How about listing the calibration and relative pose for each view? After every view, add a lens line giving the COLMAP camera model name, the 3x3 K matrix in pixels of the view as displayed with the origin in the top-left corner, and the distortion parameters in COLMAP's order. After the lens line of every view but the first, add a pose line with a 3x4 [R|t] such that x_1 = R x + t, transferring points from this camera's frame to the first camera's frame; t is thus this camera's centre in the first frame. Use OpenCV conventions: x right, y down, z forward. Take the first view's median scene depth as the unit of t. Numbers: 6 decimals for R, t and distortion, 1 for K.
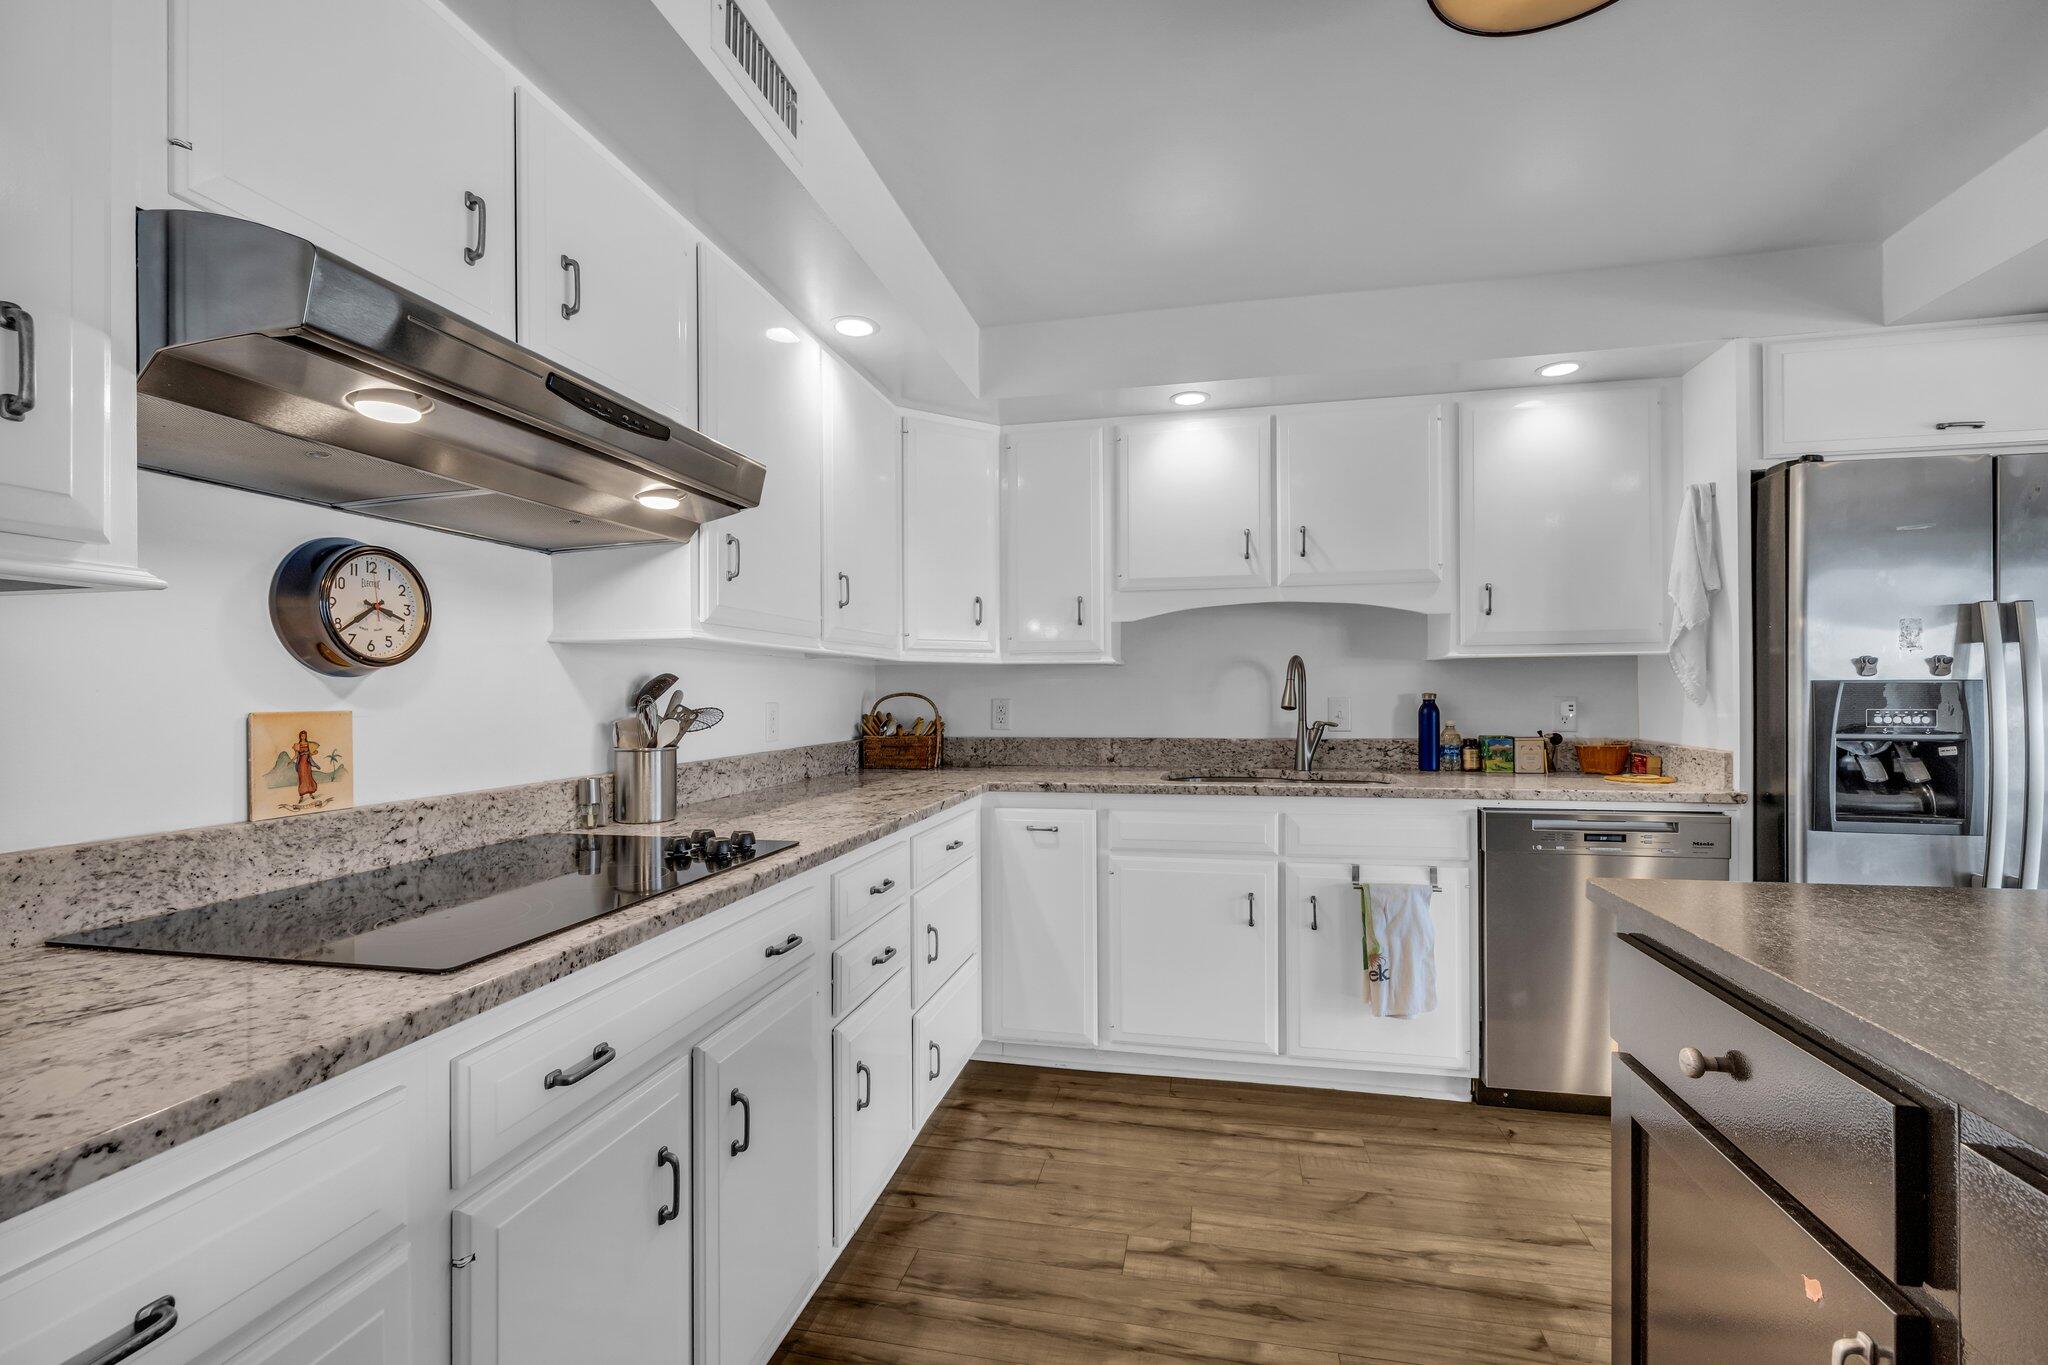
lens RADIAL K [[886.0, 0, 1032.5], [0, 886.0, 691.0], [0, 0, 1]] dist [-0.002580, 0.000921]
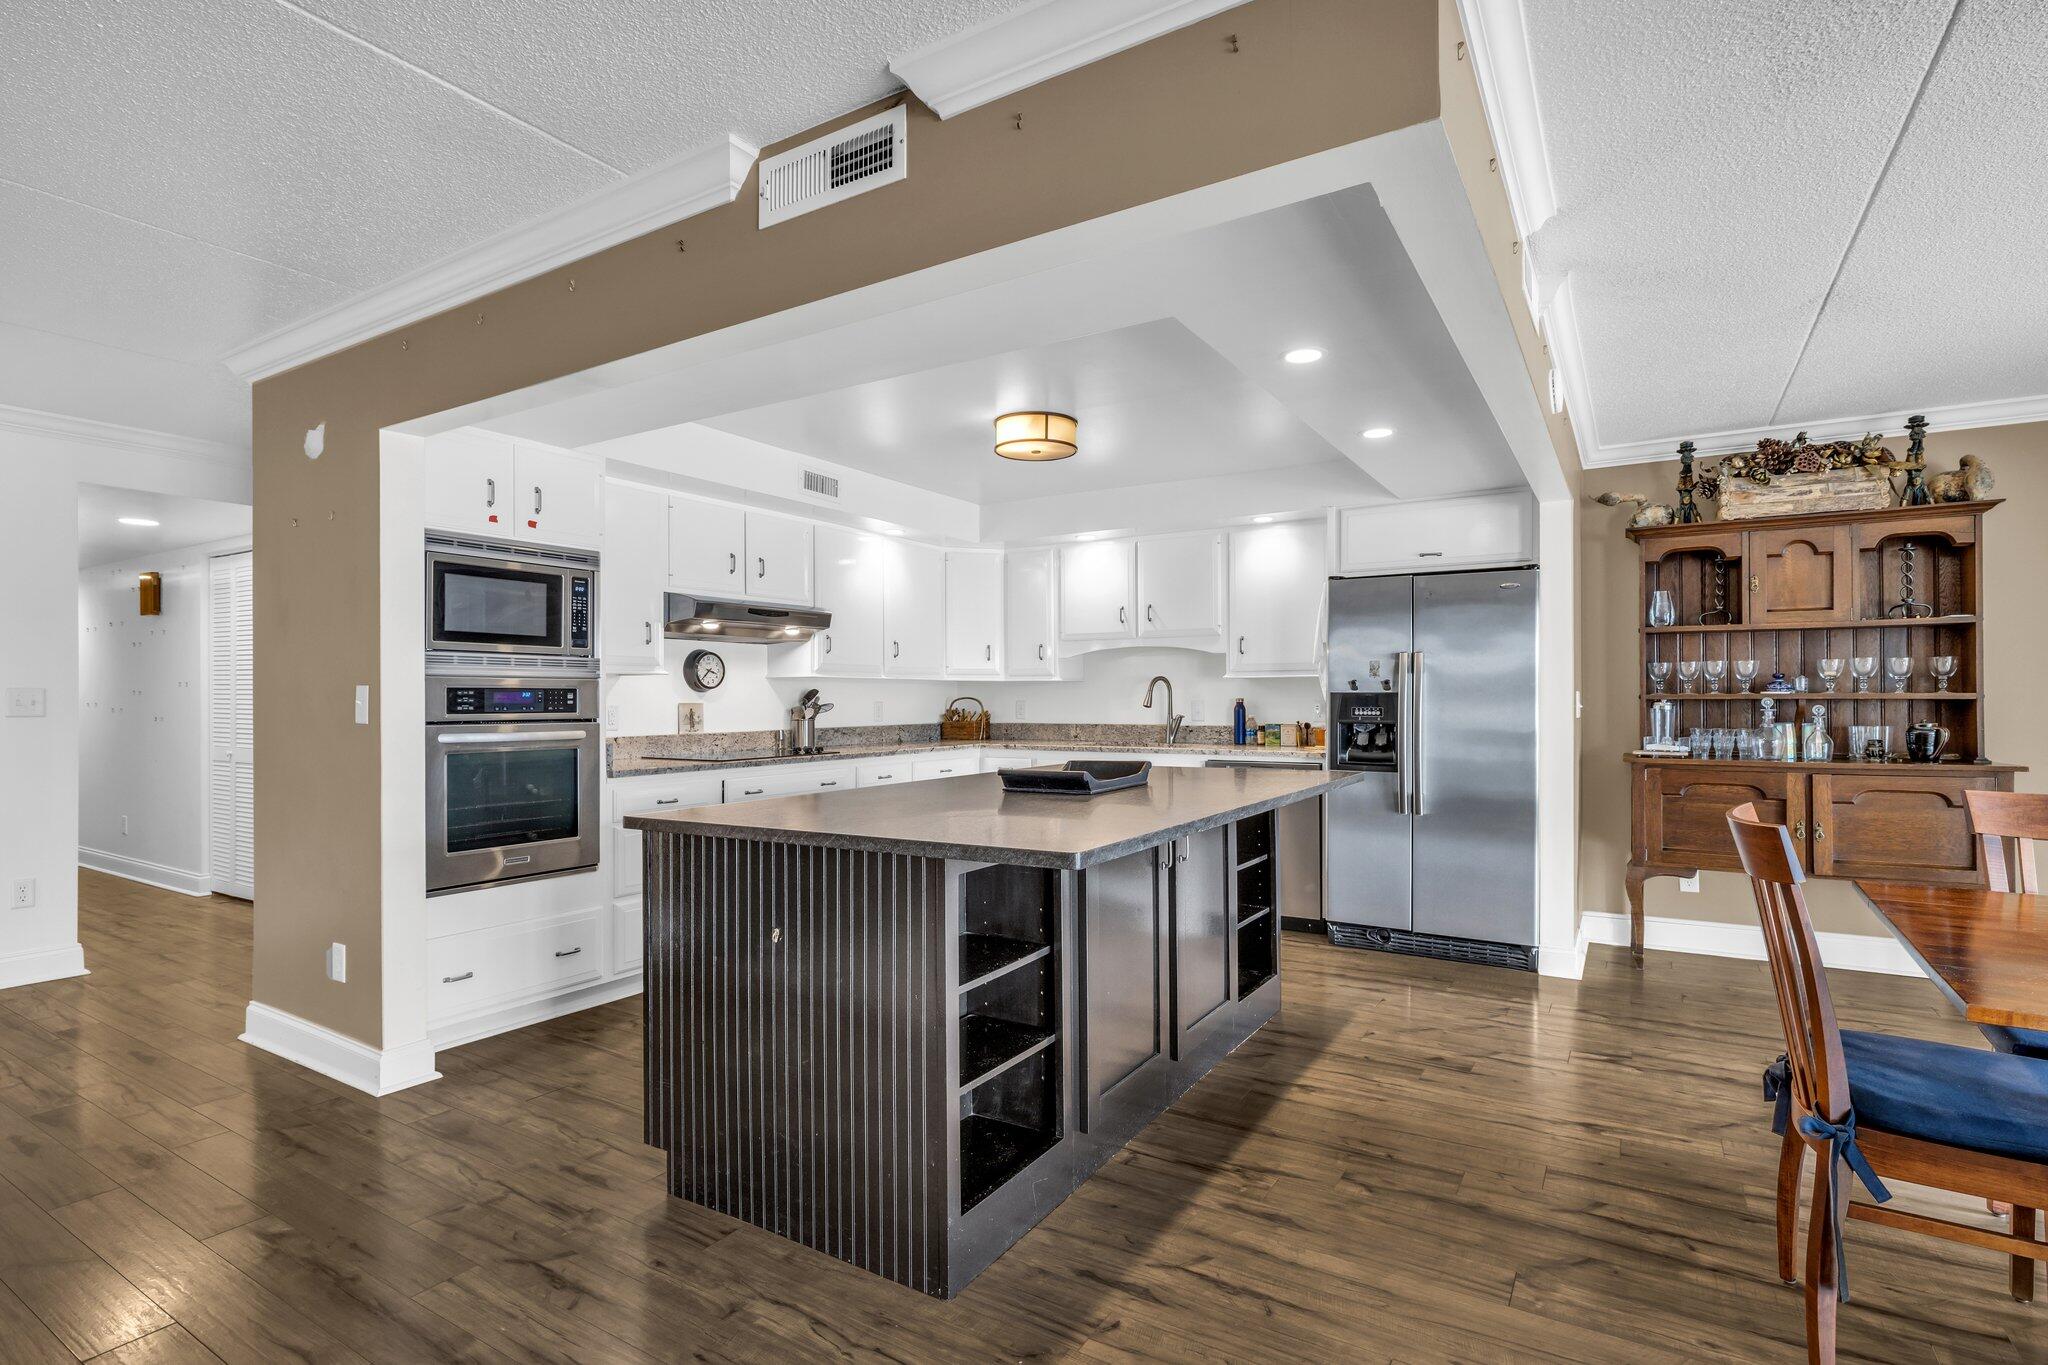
lens RADIAL K [[998.3, 0, 1027.6], [0, 998.3, 698.3], [0, 0, 1]] dist [-0.010678, 0.002534]
pose [[0.940237, 0.003489, -0.340503, 0.838011], [-0.001856, 0.999985, 0.005121, -0.007775], [0.340516, -0.004183, 0.940230, -1.069763]]
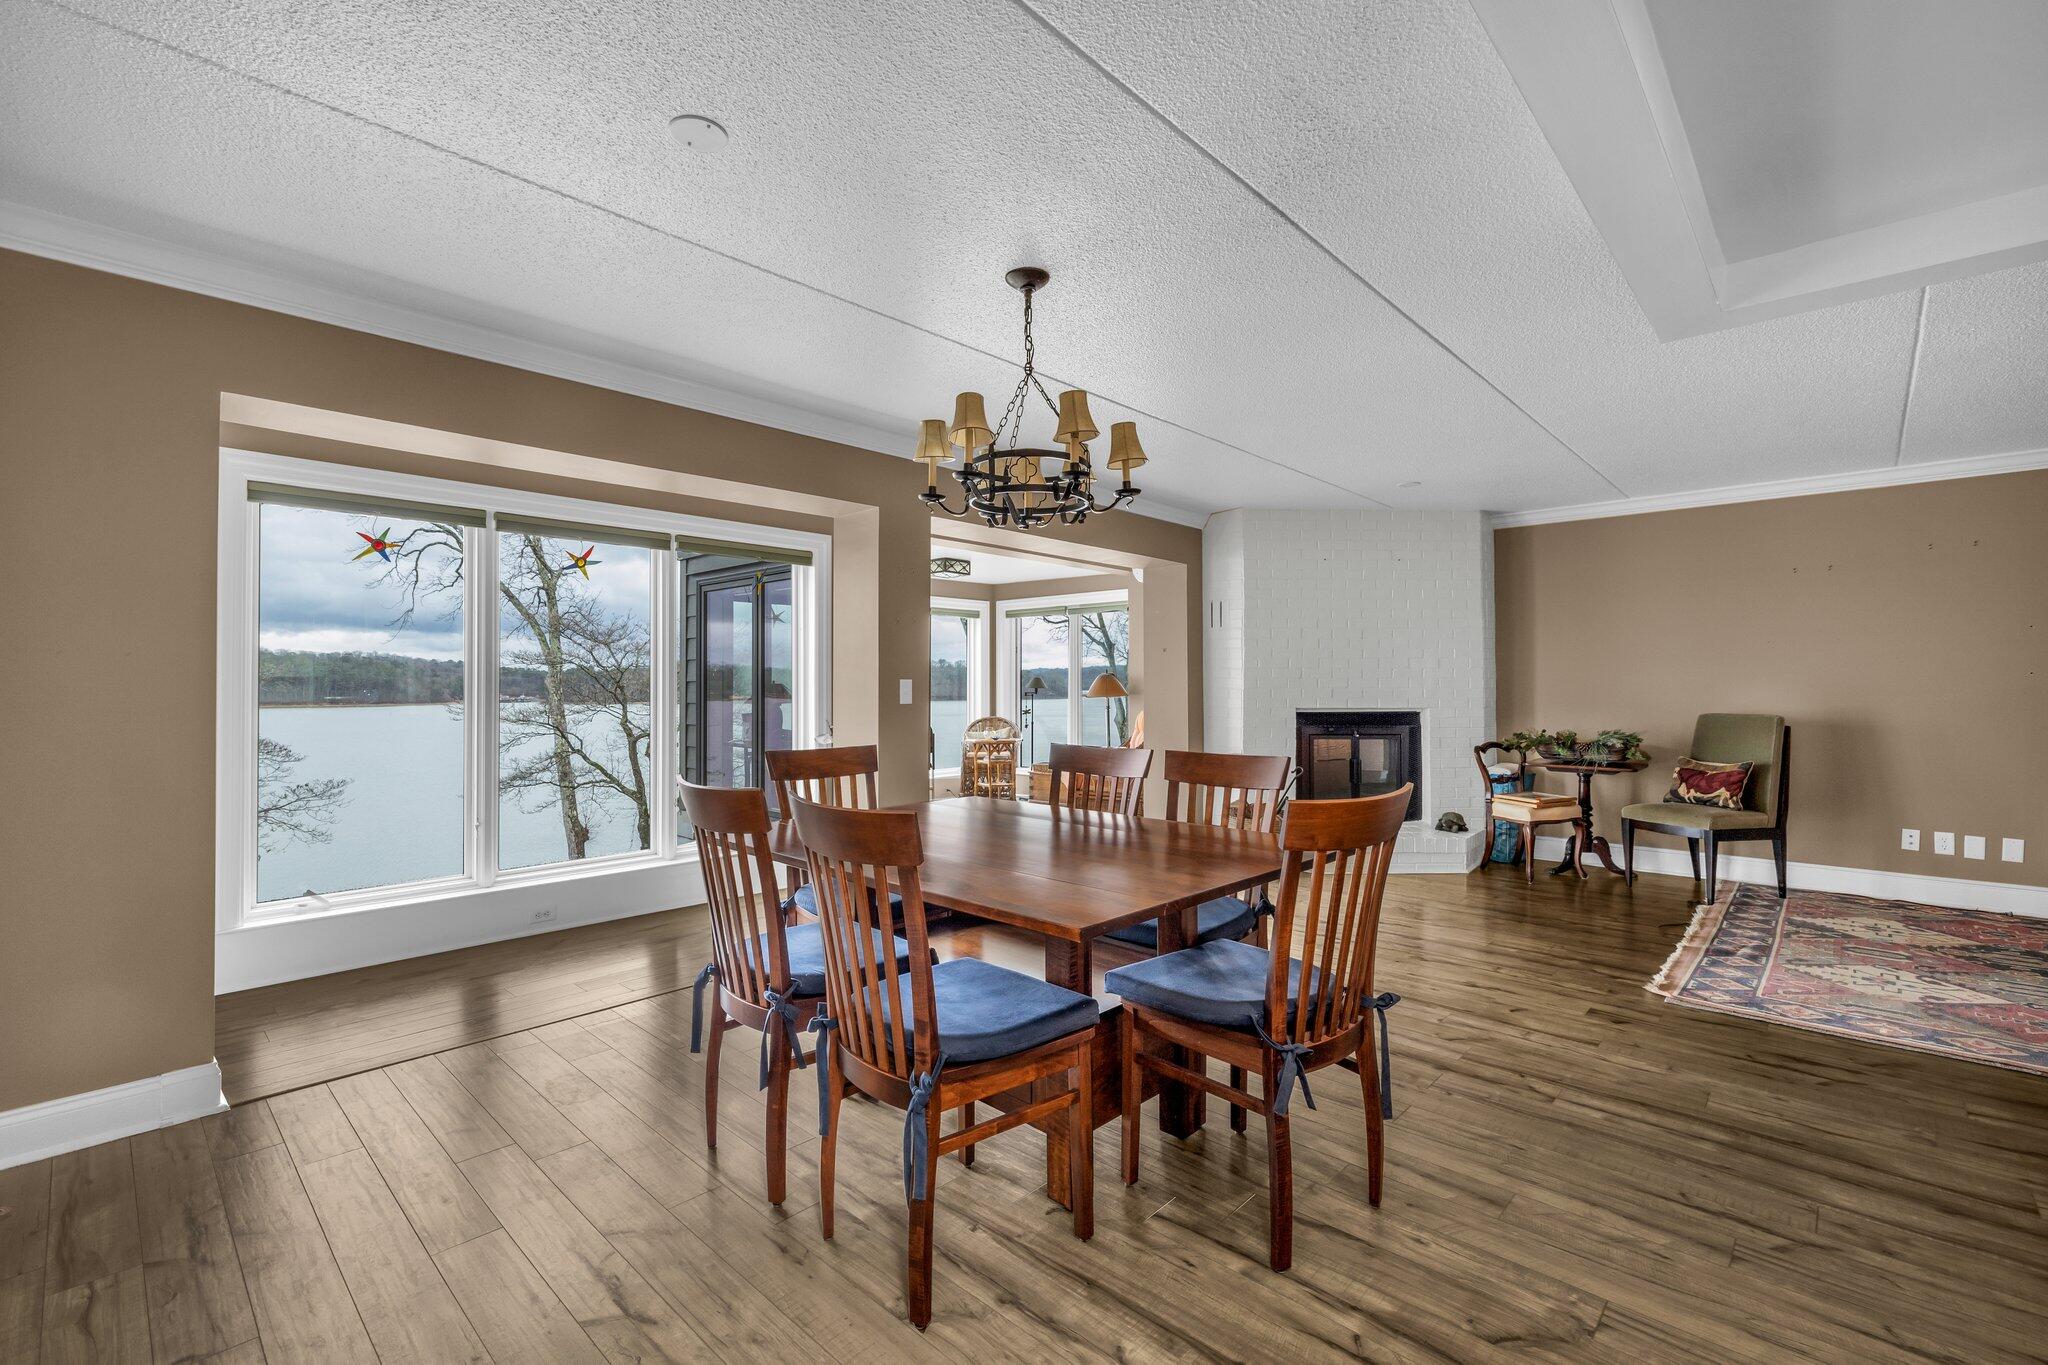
lens RADIAL K [[886.0, 0, 1017.7], [0, 886.0, 674.9], [0, 0, 1]] dist [-0.002580, 0.000921]
pose [[-0.853578, 0.011885, 0.520829, 0.953115], [0.004942, 0.999879, -0.014716, -0.007148], [-0.520941, -0.009988, -0.853534, 0.568527]]
